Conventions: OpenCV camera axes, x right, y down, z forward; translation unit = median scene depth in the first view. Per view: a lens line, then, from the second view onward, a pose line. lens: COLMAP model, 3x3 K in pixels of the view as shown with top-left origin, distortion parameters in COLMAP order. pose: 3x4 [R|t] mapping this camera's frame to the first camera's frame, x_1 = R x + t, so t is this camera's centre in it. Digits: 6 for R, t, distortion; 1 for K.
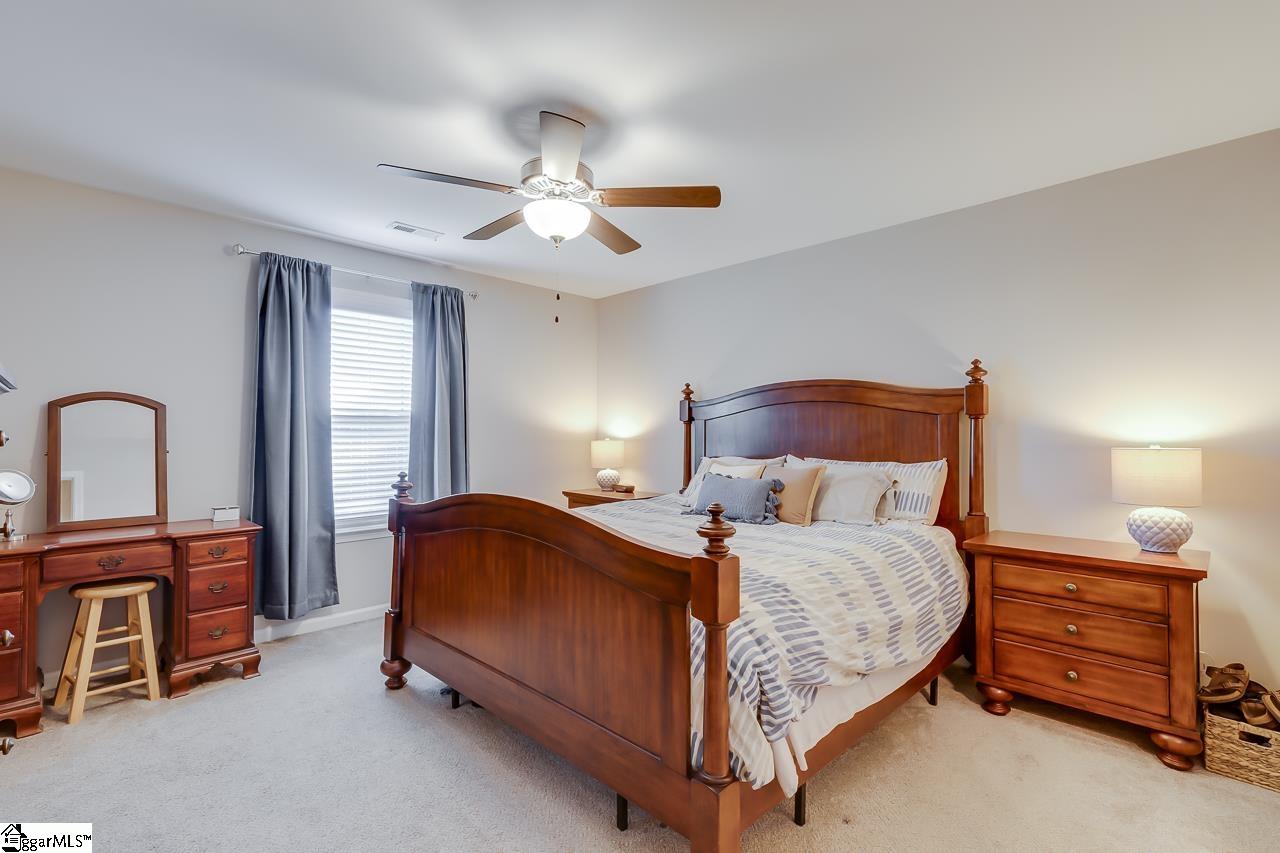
lens RADIAL K [[564.7, 0, 638.8], [0, 564.7, 437.6], [0, 0, 1]] dist [-0.000175, -0.000249]
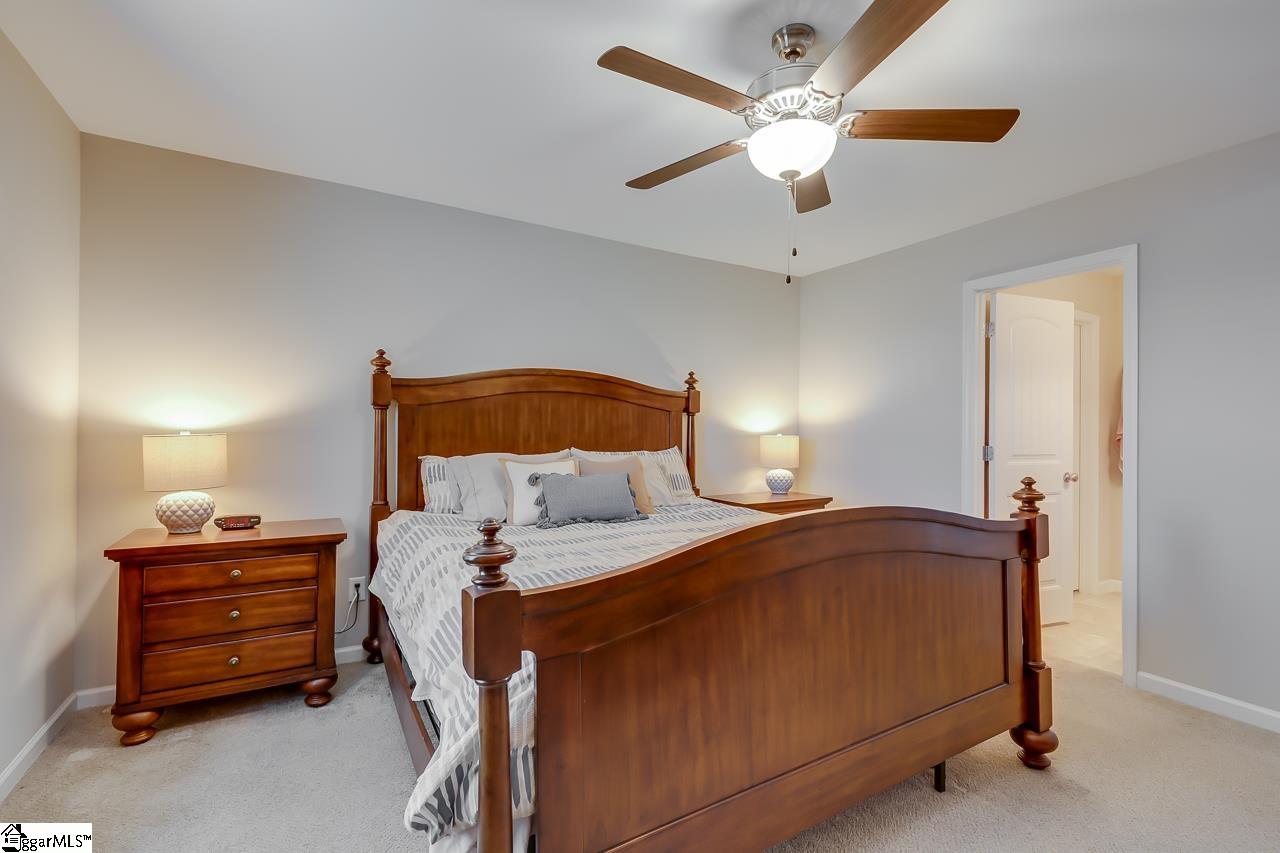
lens RADIAL K [[573.1, 0, 643.7], [0, 573.1, 427.4], [0, 0, 1]] dist [0.007192, -0.000618]
pose [[0.256413, 0.002318, 0.966564, -0.652363], [-0.007116, 0.999975, -0.000510, -0.004288], [-0.966541, -0.006747, 0.256423, 0.662021]]
